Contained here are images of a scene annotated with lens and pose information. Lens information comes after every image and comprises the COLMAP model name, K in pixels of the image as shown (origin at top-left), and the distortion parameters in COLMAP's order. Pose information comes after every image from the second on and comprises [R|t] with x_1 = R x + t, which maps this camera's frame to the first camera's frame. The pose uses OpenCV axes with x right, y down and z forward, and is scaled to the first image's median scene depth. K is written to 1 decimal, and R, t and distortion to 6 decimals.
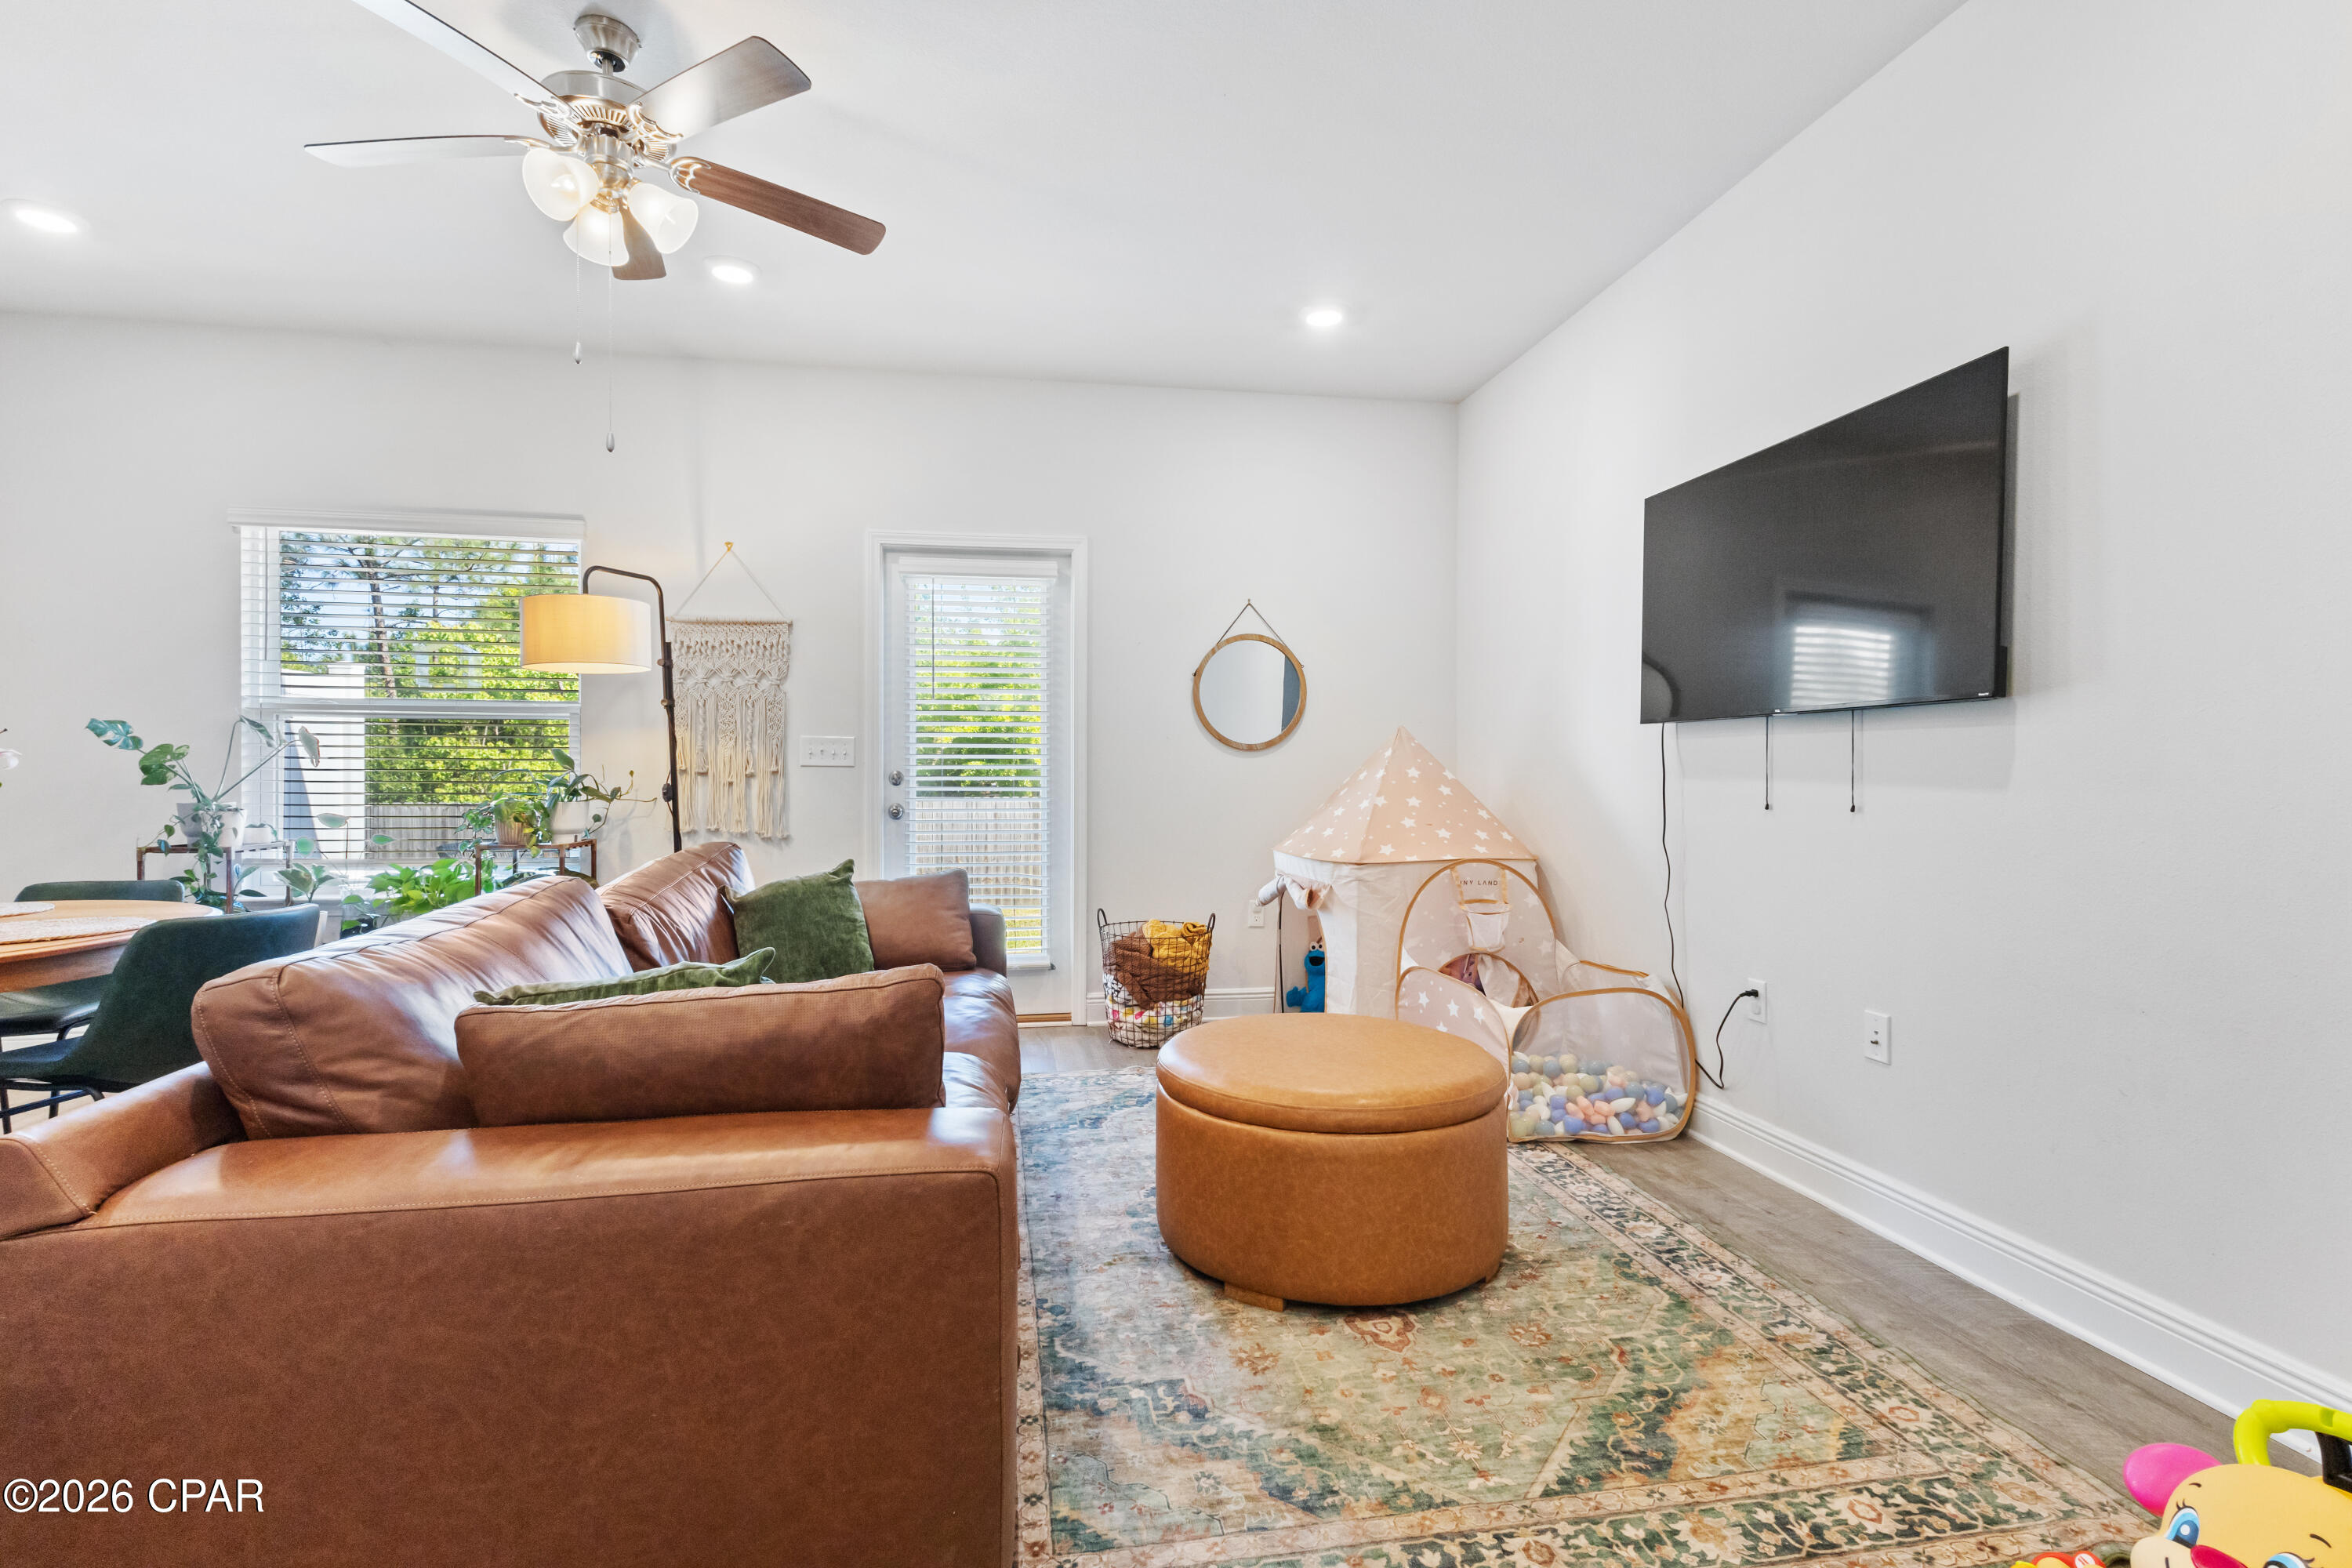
lens RADIAL K [[1093.0, 0, 1175.0], [0, 1093.0, 769.3], [0, 0, 1]] dist [0.000543, 0.000180]
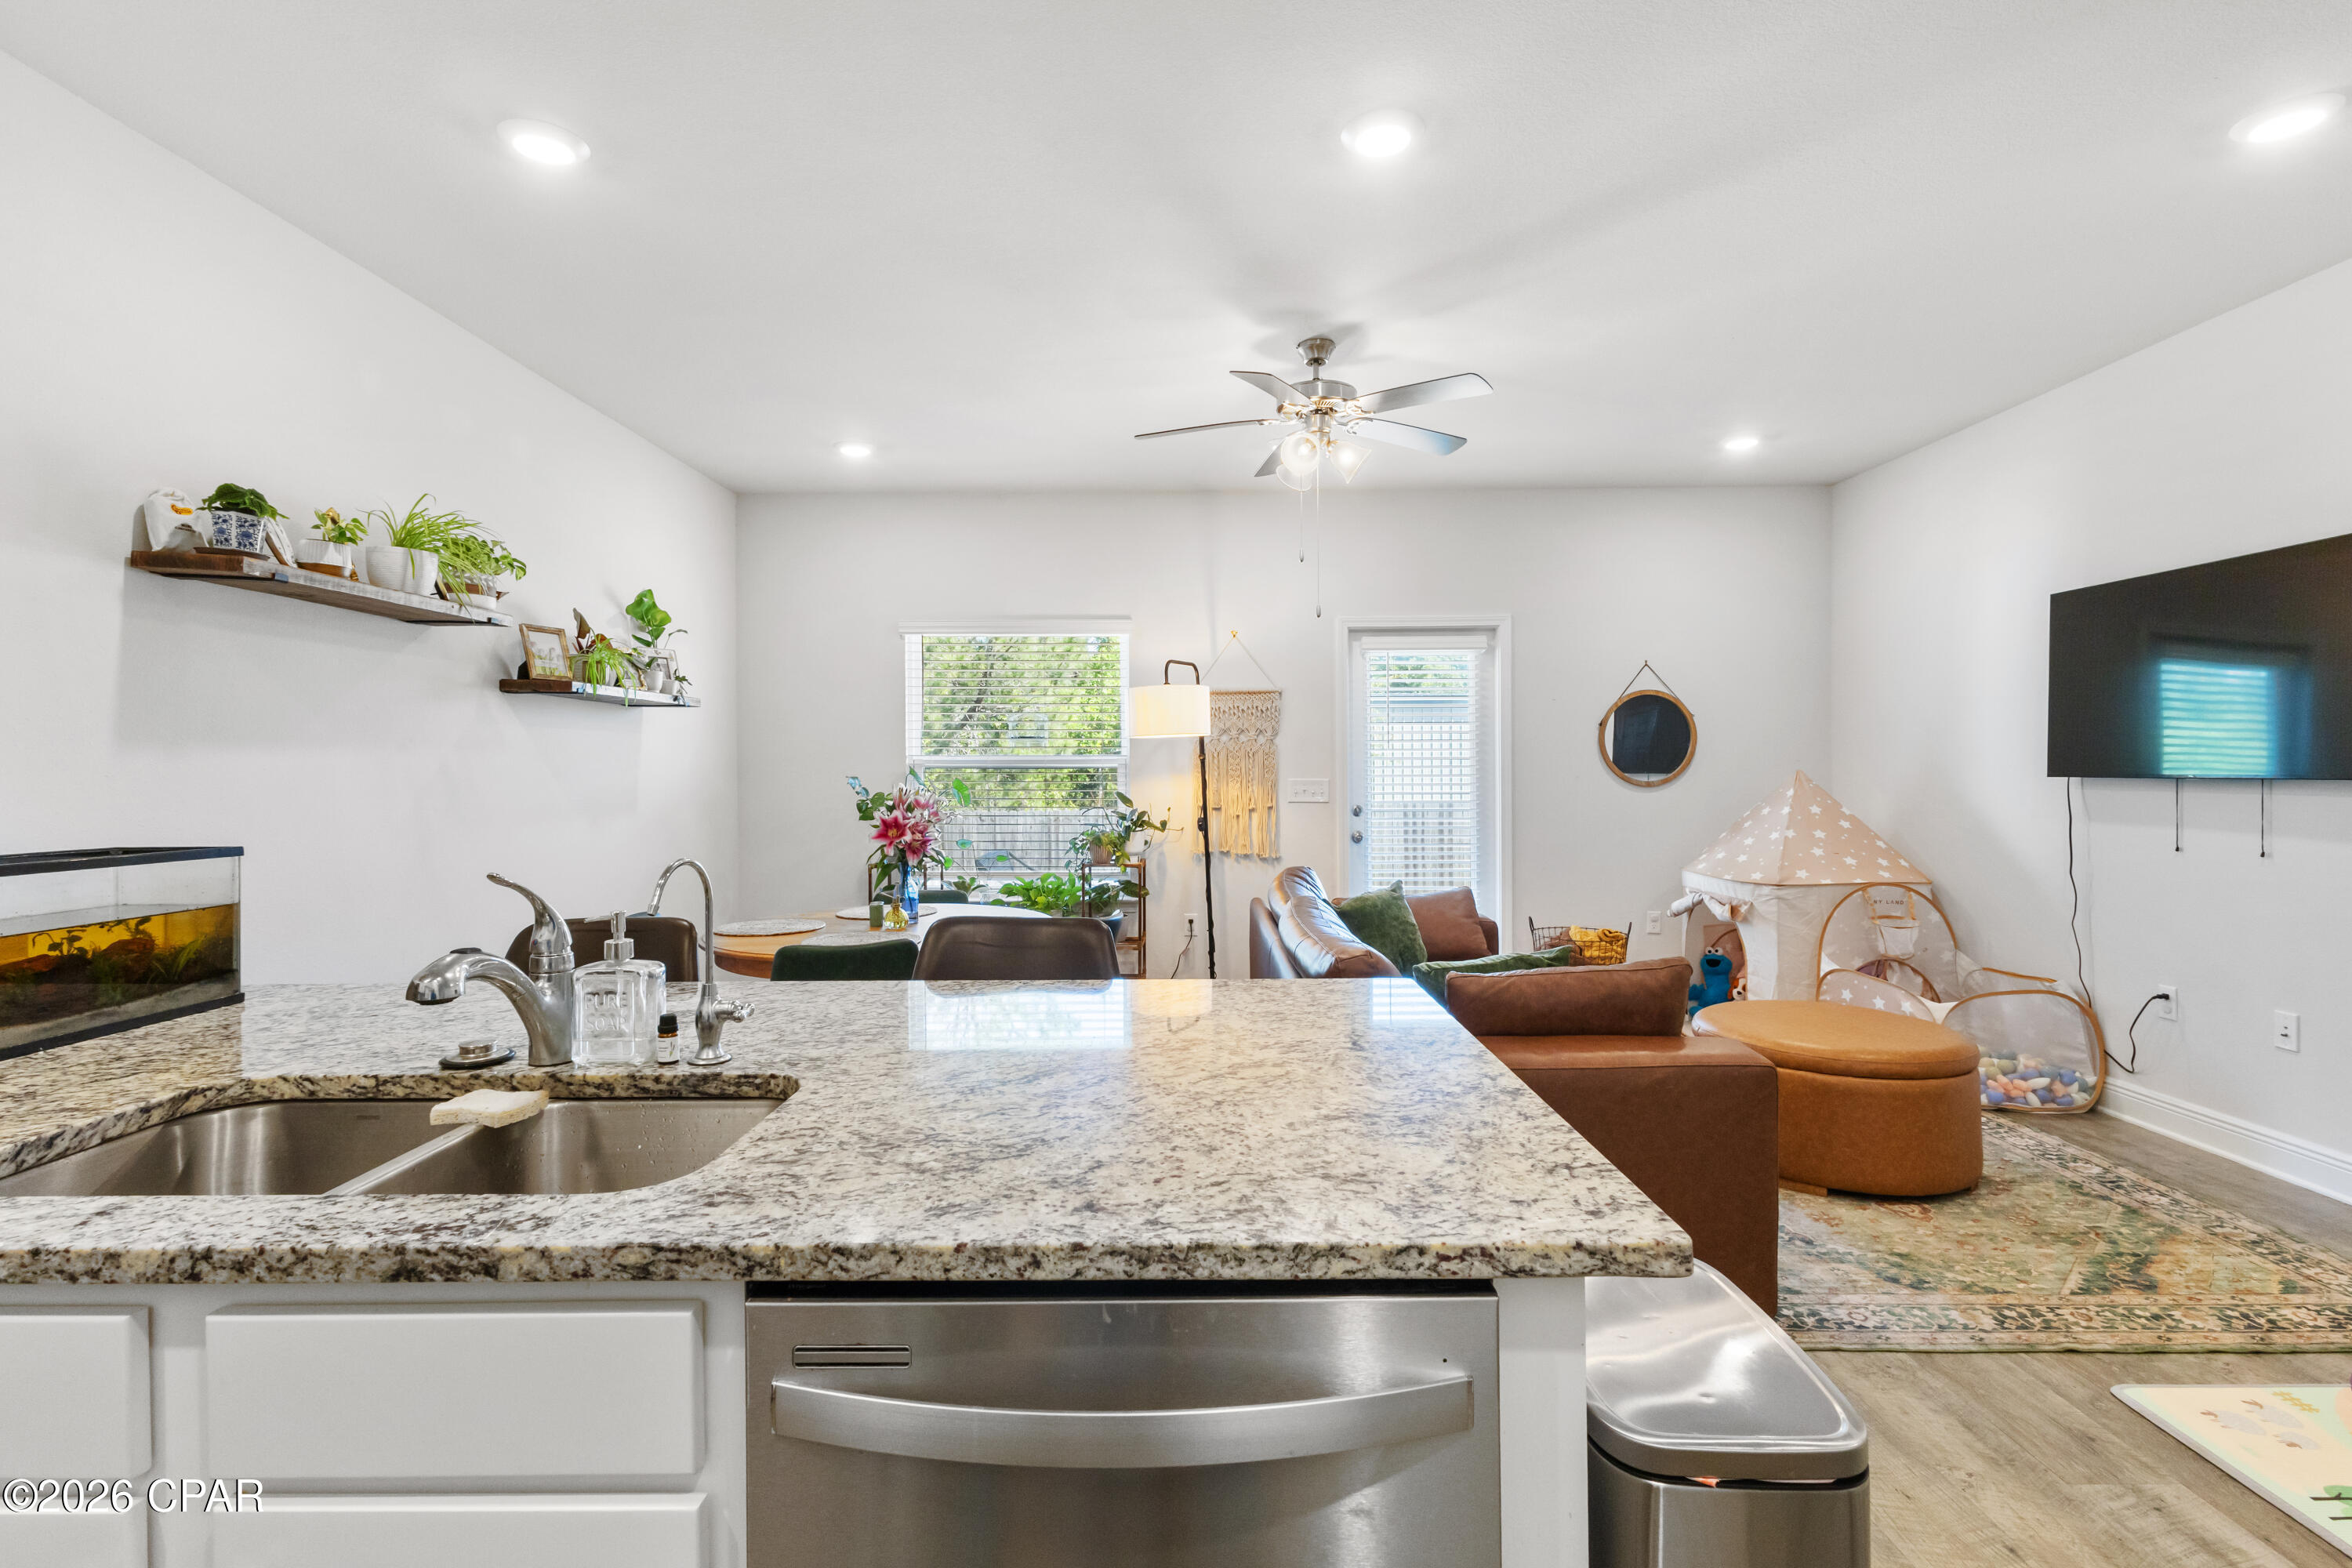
lens RADIAL K [[1104.9, 0, 1180.9], [0, 1104.9, 772.4], [0, 0, 1]] dist [0.023767, -0.008395]
pose [[0.985241, -0.006893, -0.171034, -0.348959], [0.008041, 0.999950, 0.006017, -0.067446], [0.170984, -0.007303, 0.985247, -0.443466]]
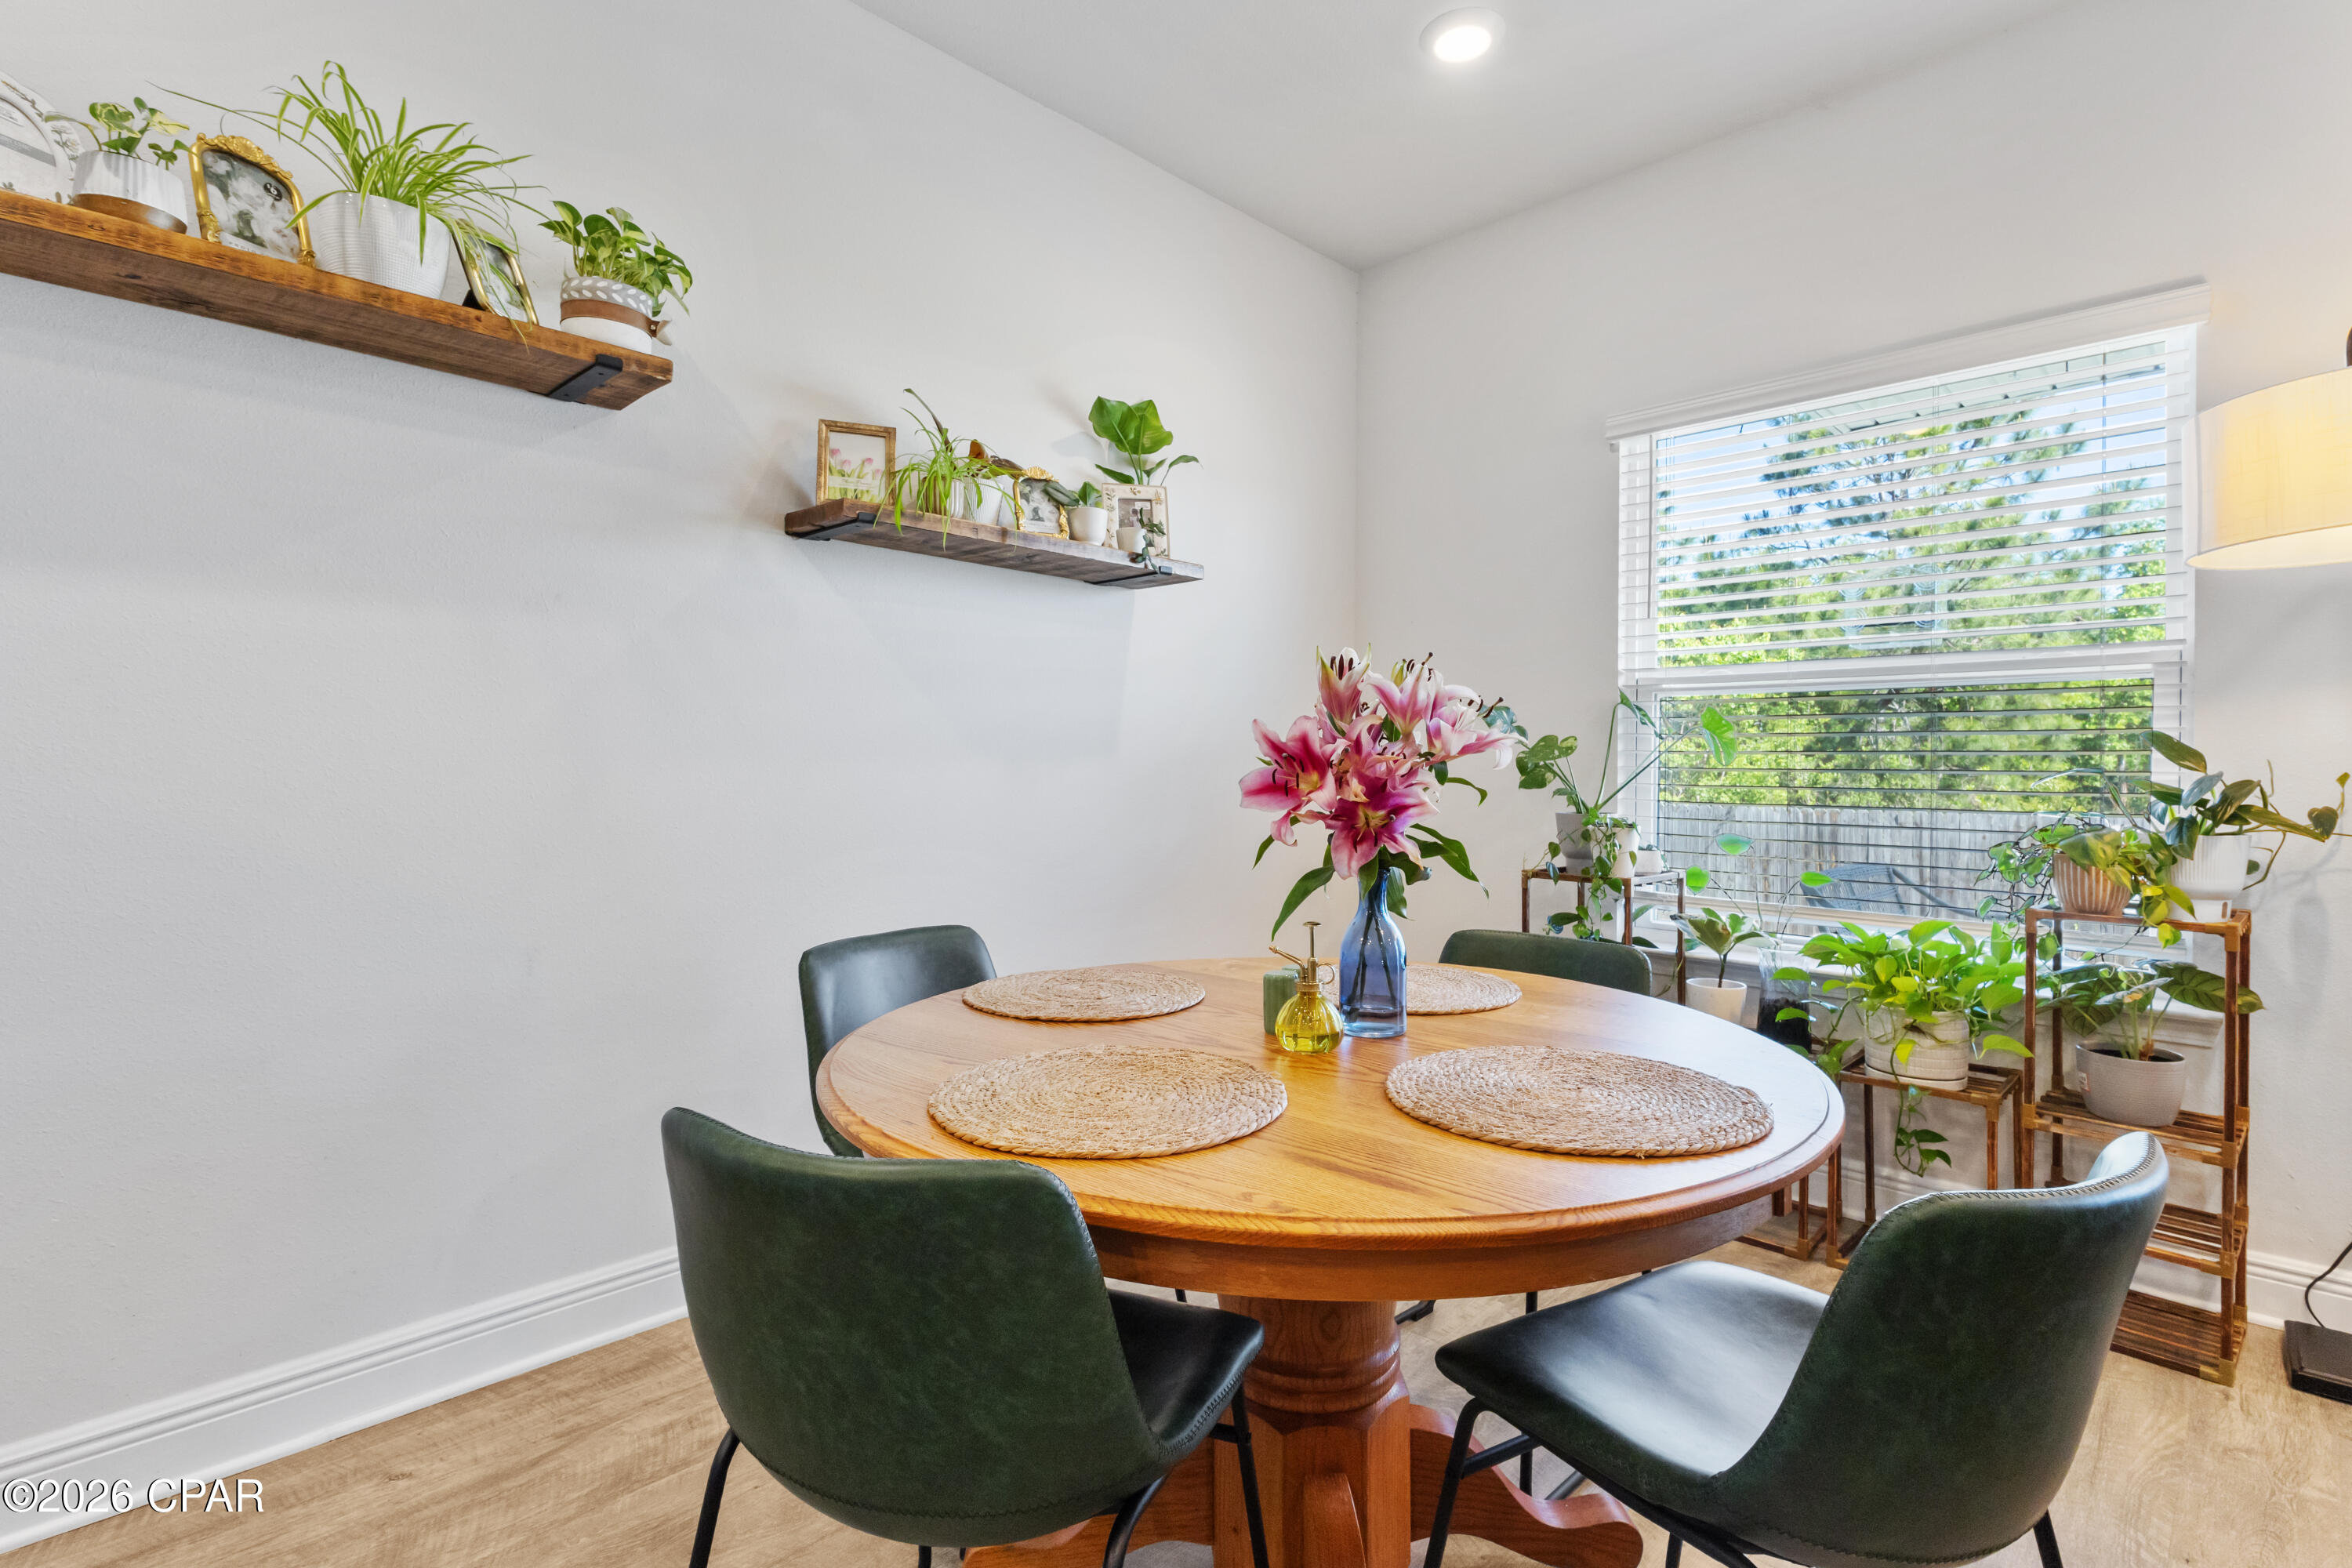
lens RADIAL K [[1104.9, 0, 1180.9], [0, 1104.9, 772.4], [0, 0, 1]] dist [0.023767, -0.008395]
pose [[0.585463, 0.005060, -0.810683, -0.547886], [0.000310, 0.999979, 0.006465, -0.003054], [0.810699, -0.004037, 0.585449, 0.416643]]
